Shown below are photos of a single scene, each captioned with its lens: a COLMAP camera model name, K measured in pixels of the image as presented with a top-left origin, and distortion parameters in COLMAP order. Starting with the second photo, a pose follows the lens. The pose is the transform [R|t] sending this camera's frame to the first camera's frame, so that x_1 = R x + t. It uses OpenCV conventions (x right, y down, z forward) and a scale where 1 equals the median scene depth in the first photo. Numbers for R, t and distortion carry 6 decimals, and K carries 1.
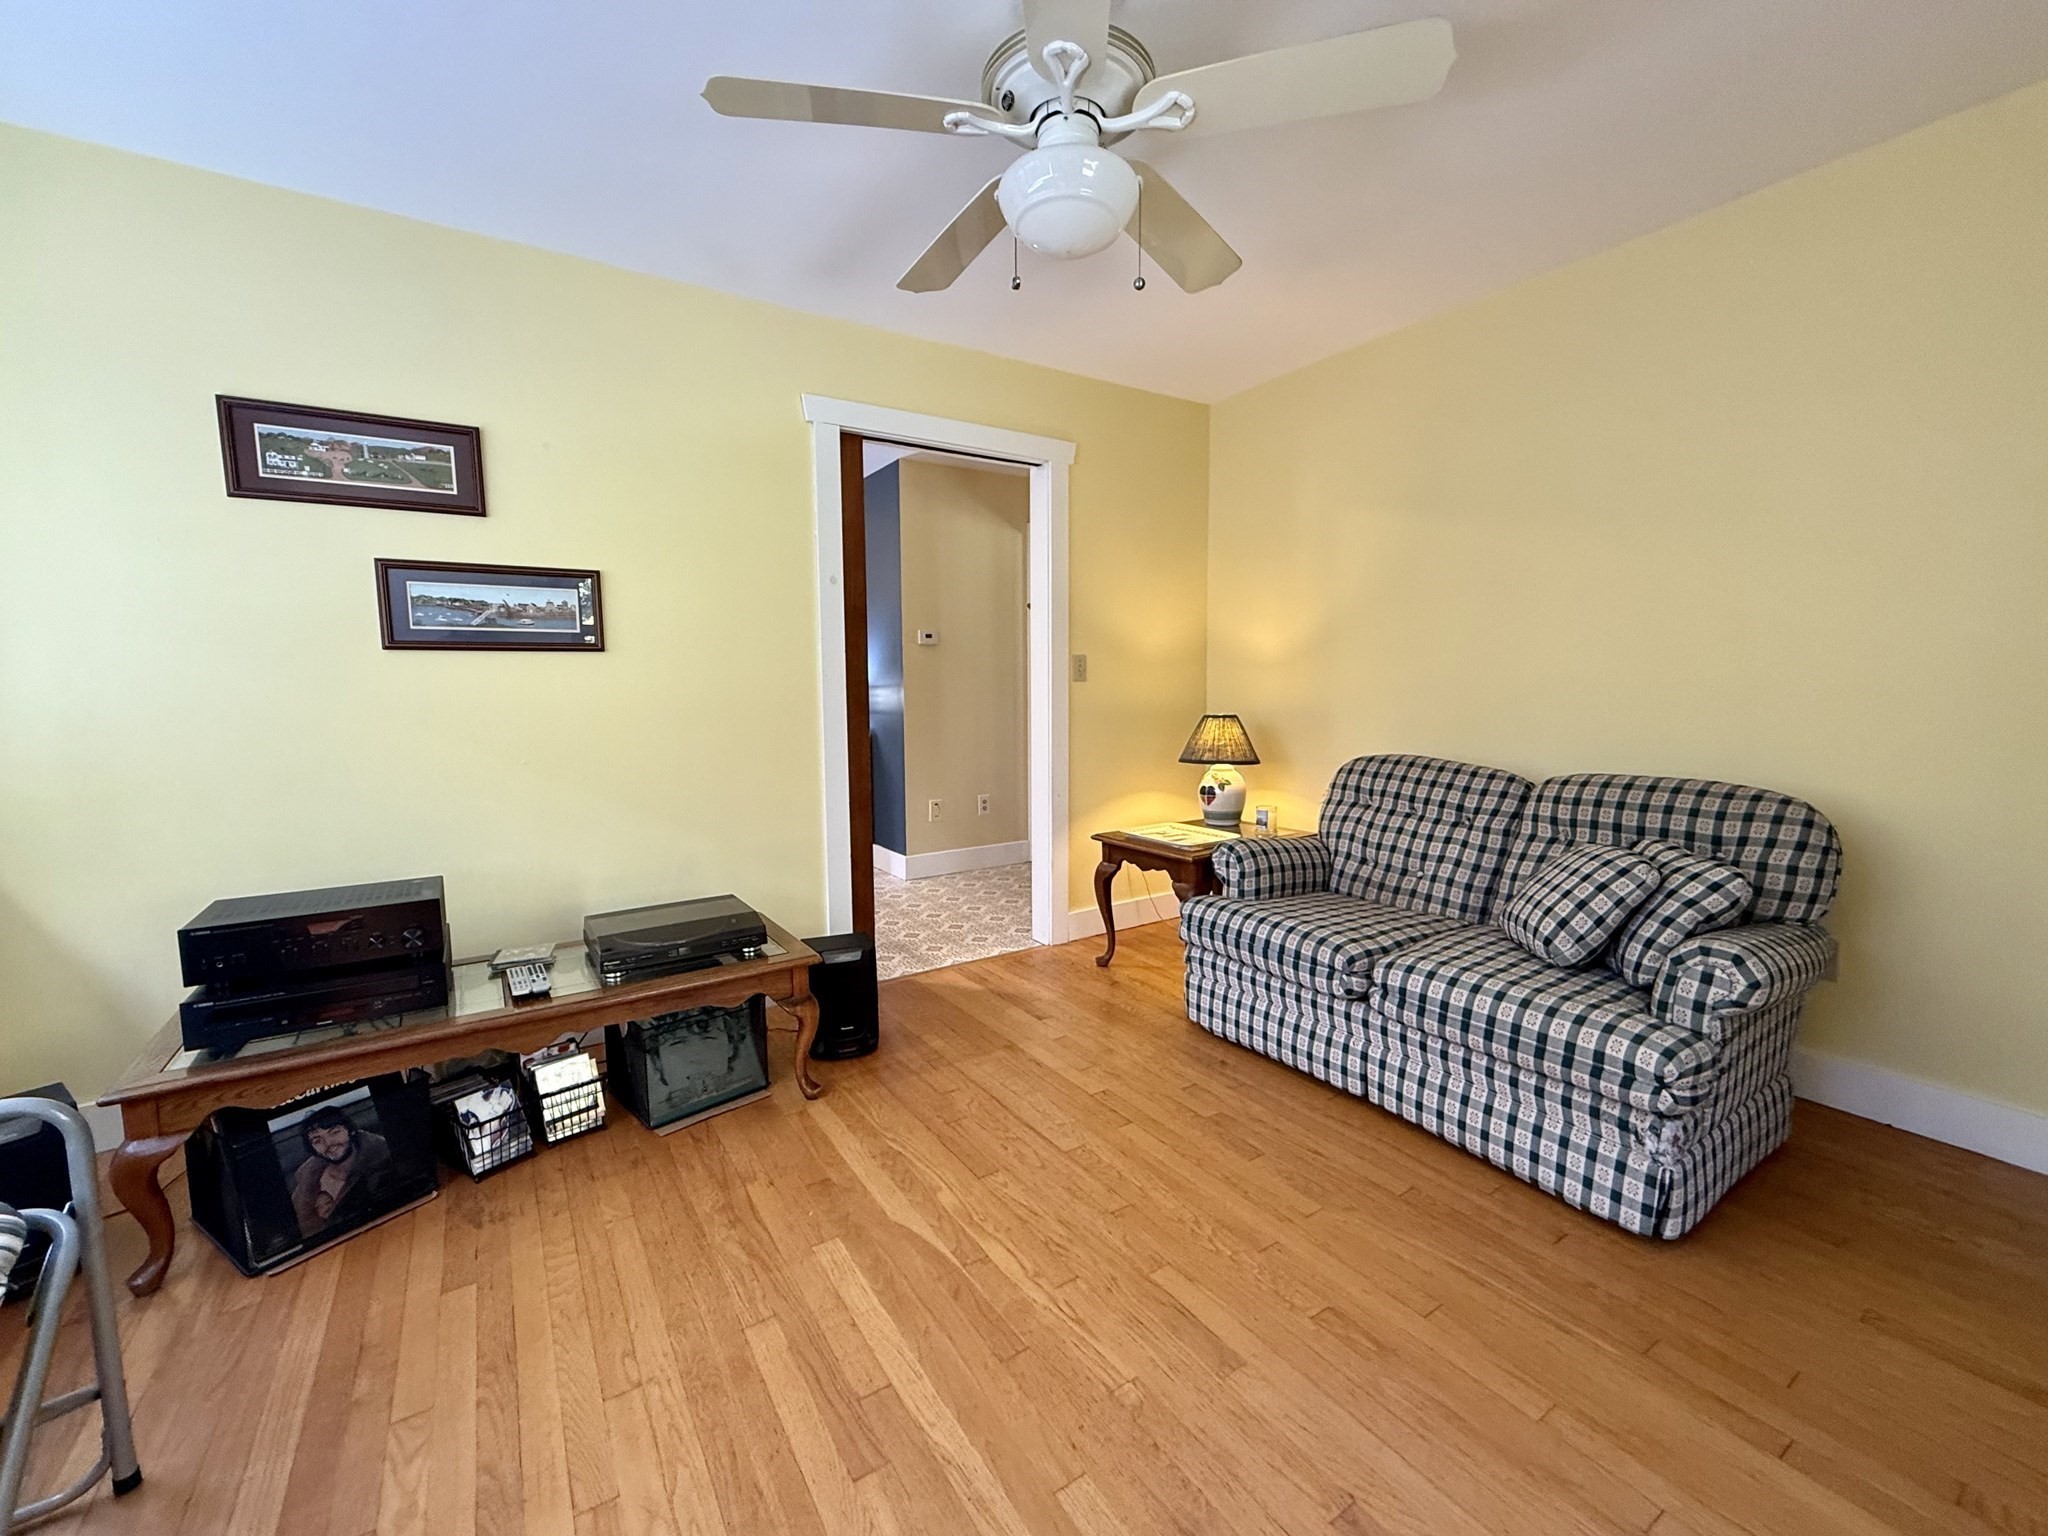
lens RADIAL K [[816.0, 0, 1000.8], [0, 816.0, 768.3], [0, 0, 1]] dist [0.000787, -0.000129]
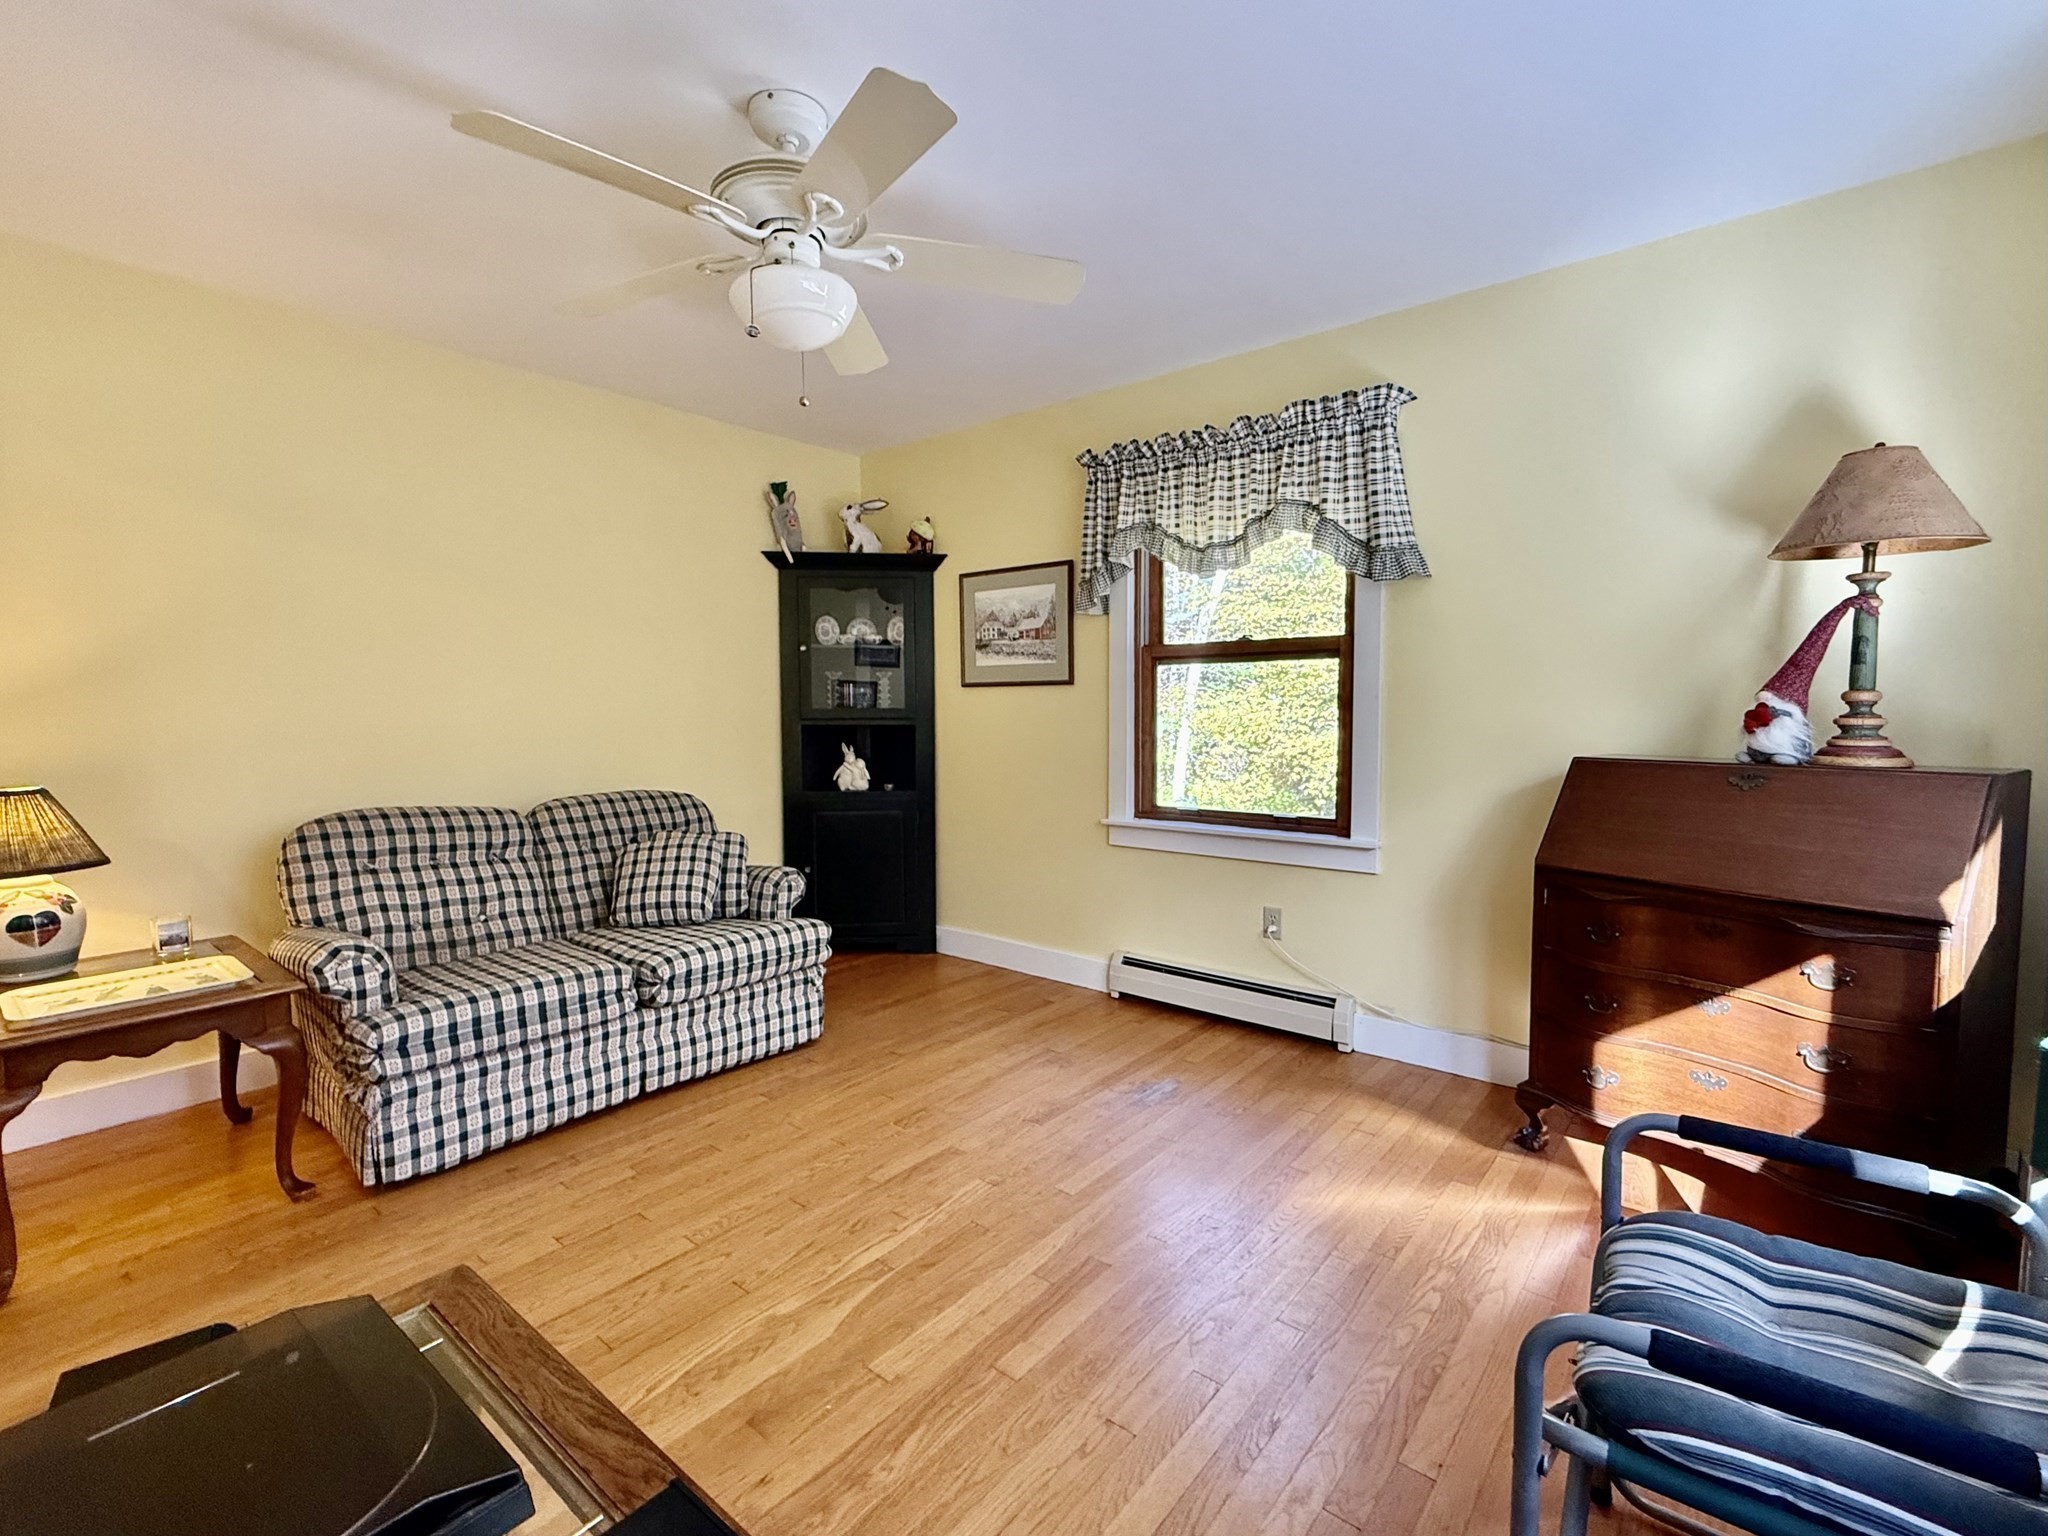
lens RADIAL K [[942.5, 0, 1019.0], [0, 942.5, 774.2], [0, 0, 1]] dist [-0.002072, -0.000068]
pose [[-0.310824, -0.059635, 0.948595, -0.948736], [0.109943, 0.989074, 0.098204, -0.104108], [-0.944087, 0.134816, -0.300872, 0.873132]]
